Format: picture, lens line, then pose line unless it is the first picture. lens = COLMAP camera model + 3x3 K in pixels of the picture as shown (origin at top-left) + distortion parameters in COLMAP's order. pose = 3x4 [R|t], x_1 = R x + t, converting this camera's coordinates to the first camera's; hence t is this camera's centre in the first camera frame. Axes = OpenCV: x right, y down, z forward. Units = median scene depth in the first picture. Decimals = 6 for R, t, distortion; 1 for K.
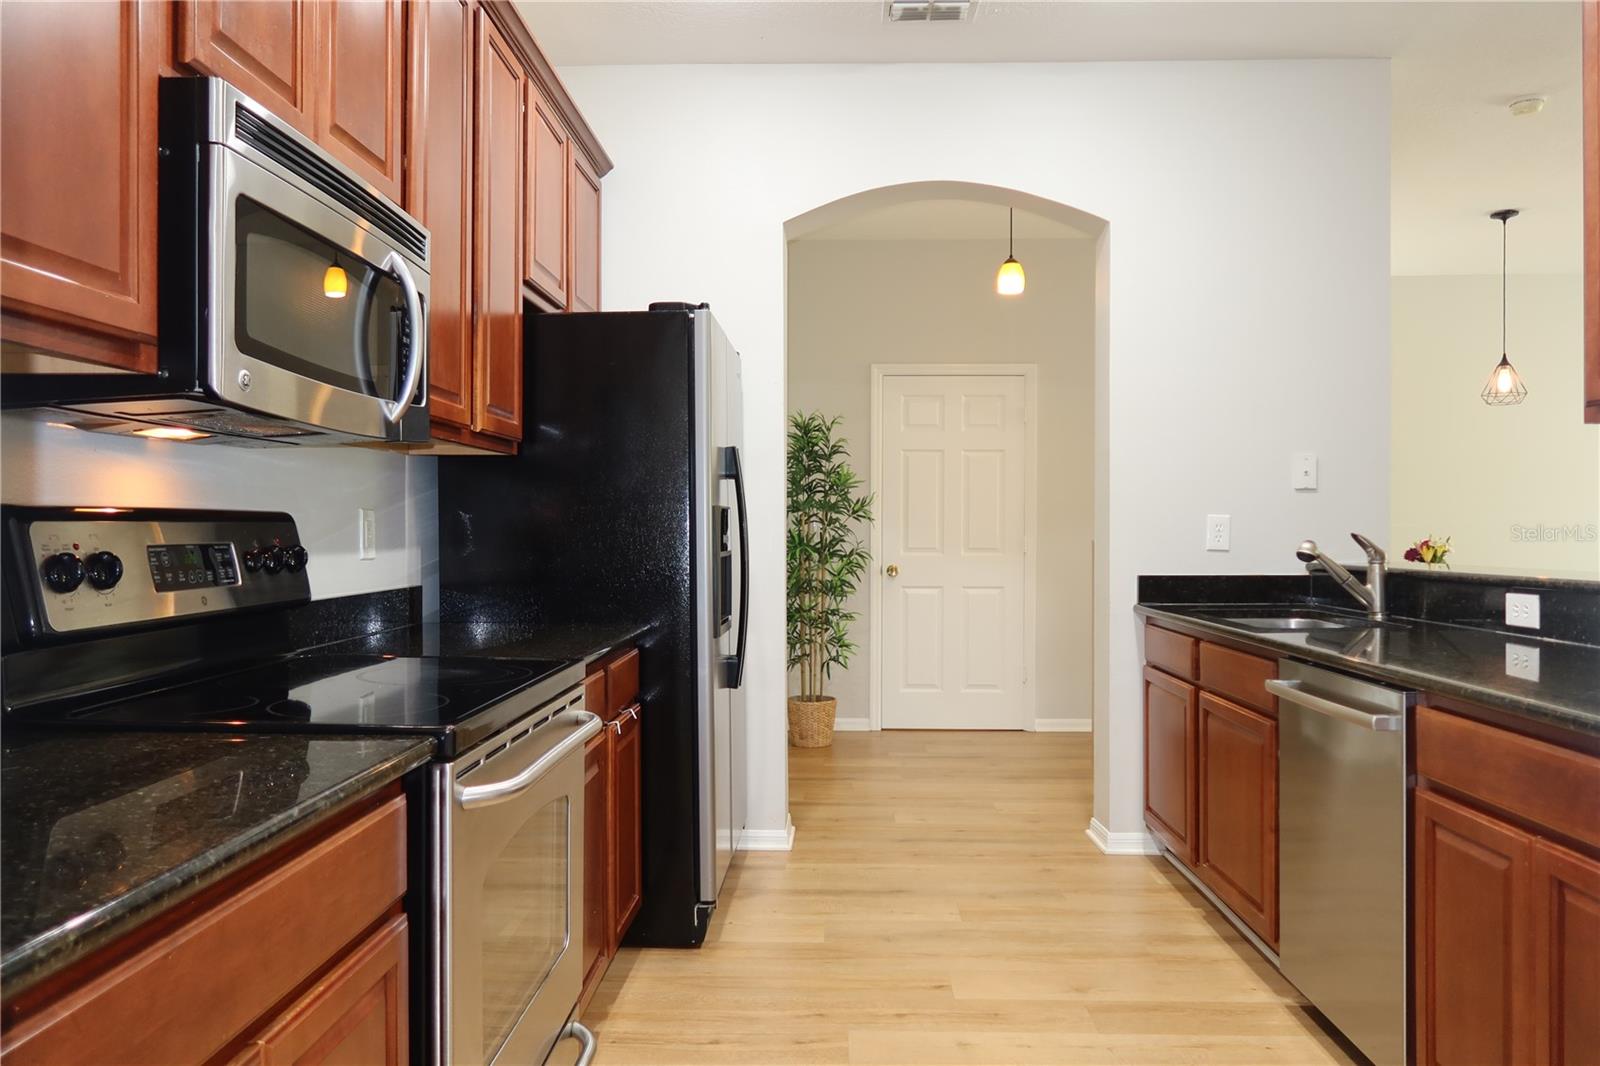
lens RADIAL K [[1115.6, 0, 801.3], [0, 1115.6, 529.6], [0, 0, 1]] dist [-0.020637, 0.009744]
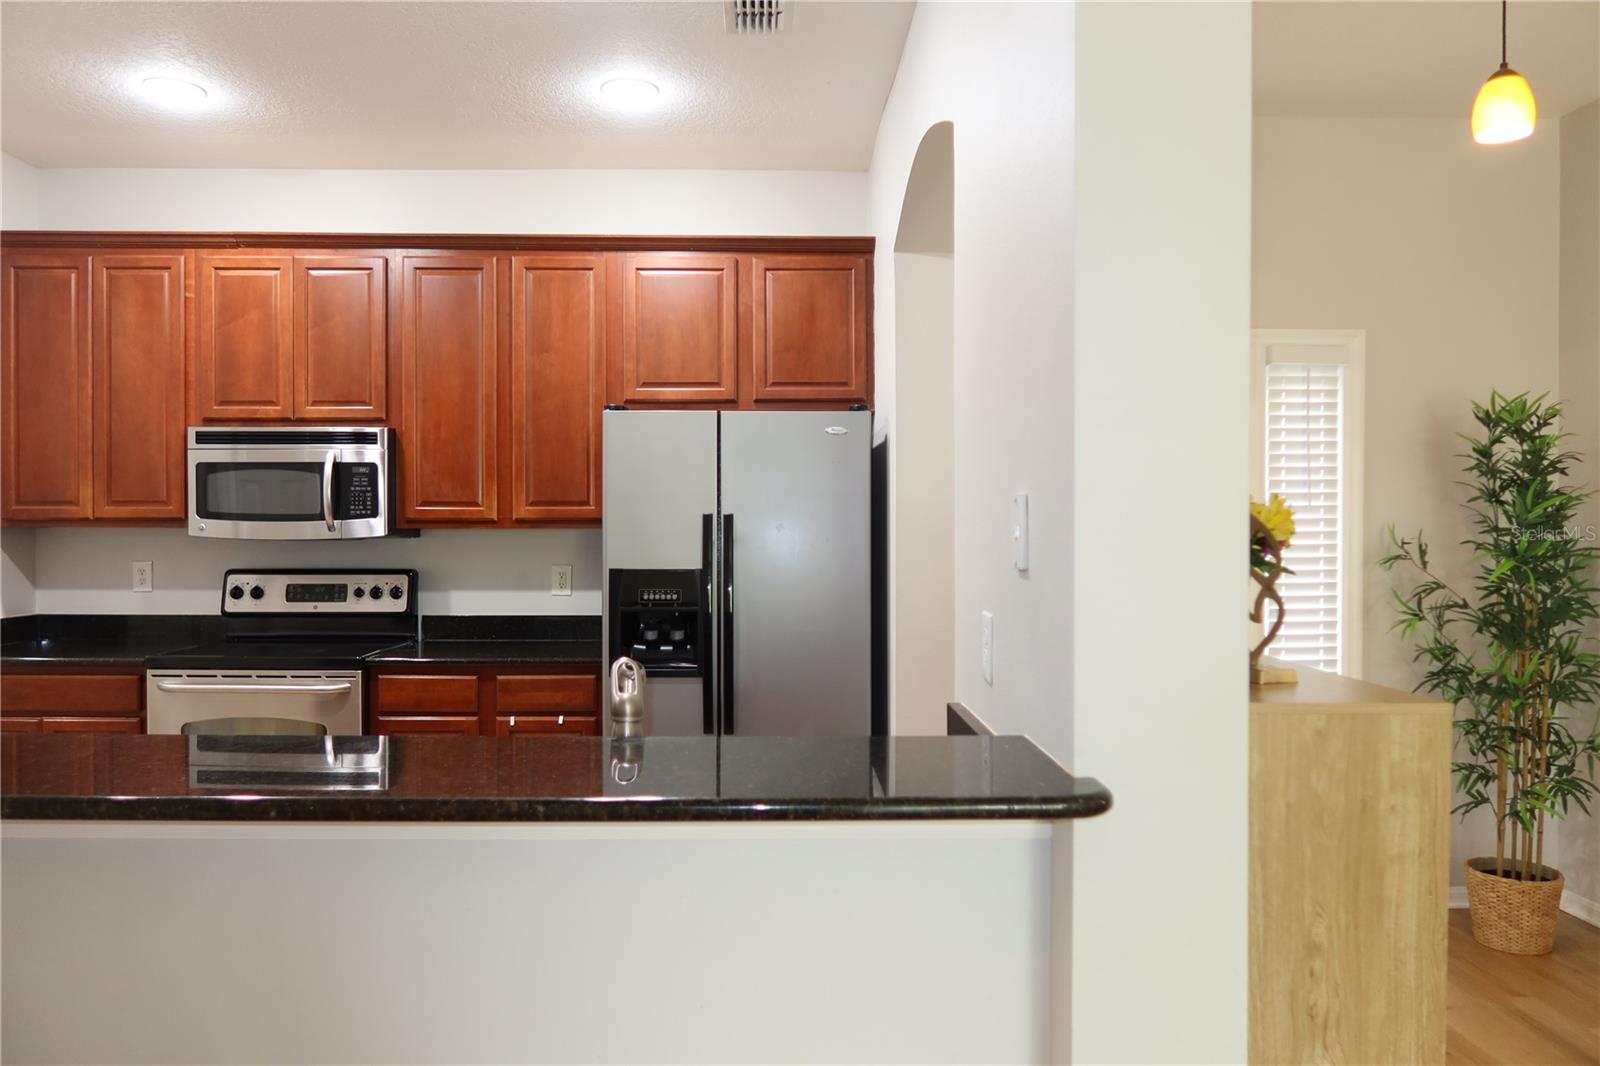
lens RADIAL K [[1115.6, 0, 795.7], [0, 1115.6, 543.2], [0, 0, 1]] dist [-0.020637, 0.009744]
pose [[0.049617, 0.006911, -0.998744, 1.533537], [-0.002920, 0.999973, 0.006775, -0.075279], [0.998764, 0.002580, 0.049636, 1.515856]]
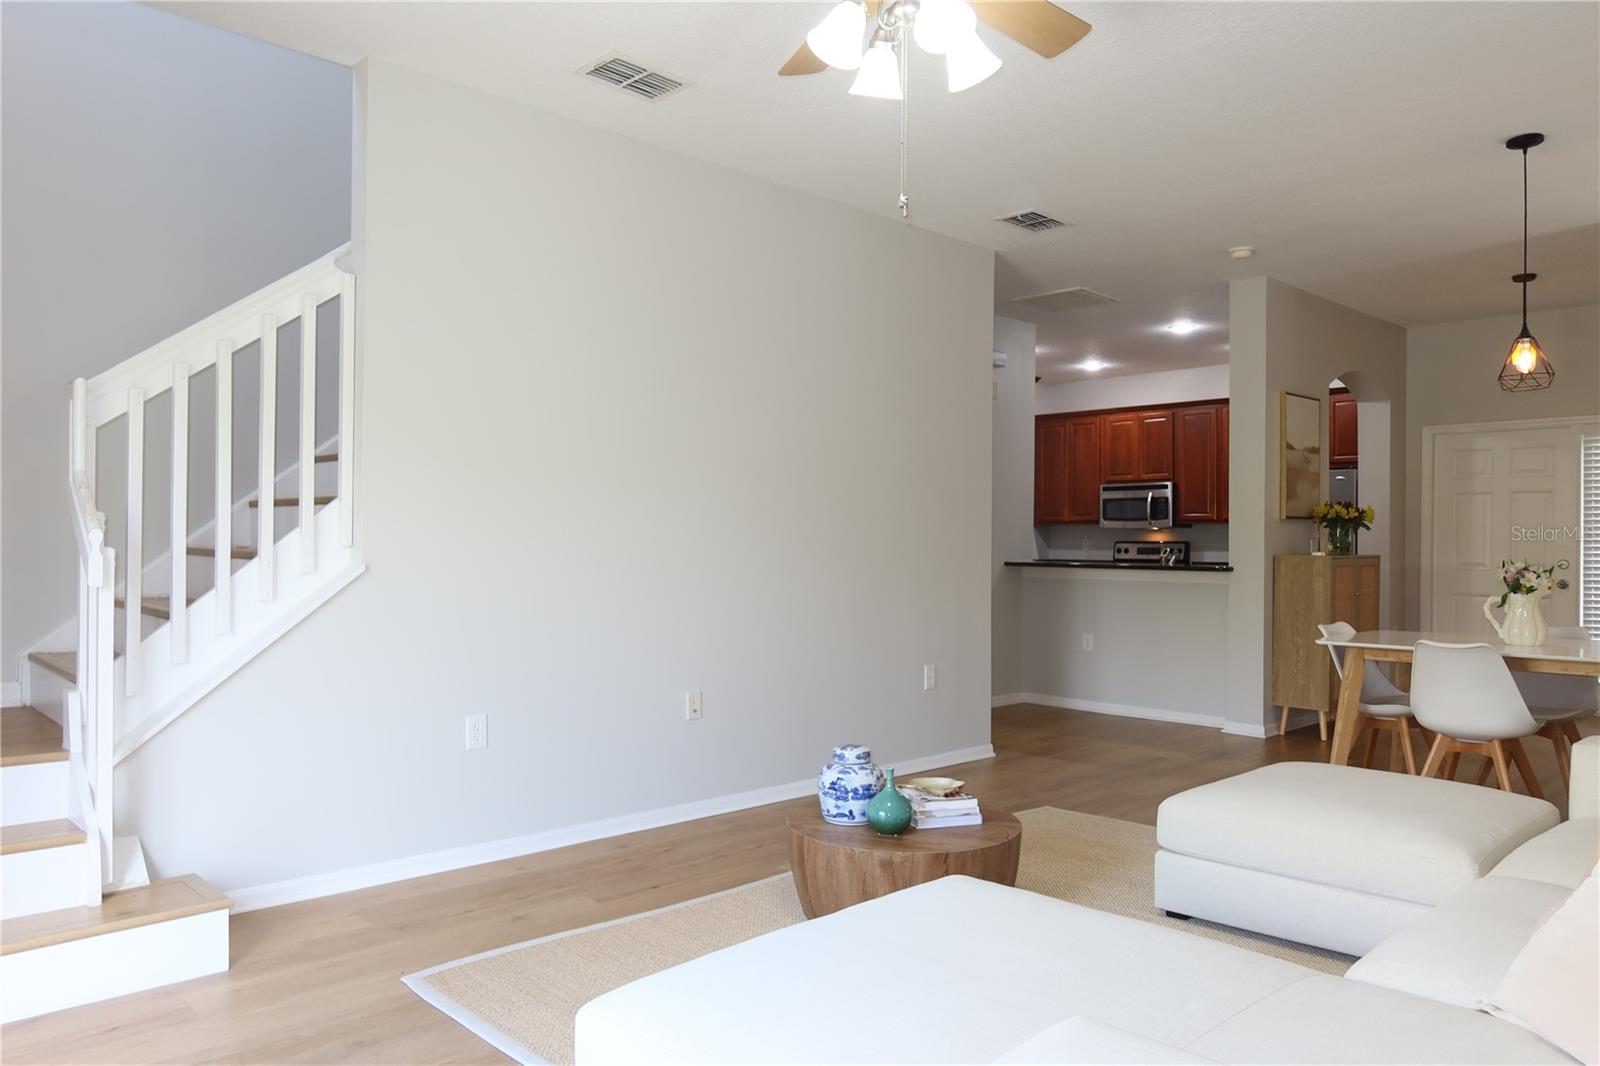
lens RADIAL K [[1115.6, 0, 801.4], [0, 1115.6, 542.6], [0, 0, 1]] dist [-0.020637, 0.009744]
pose [[-0.699698, -0.004778, -0.714423, 3.885298], [-0.006748, 0.999977, -0.000079, 0.000976], [0.714407, 0.004766, -0.699714, 2.988432]]
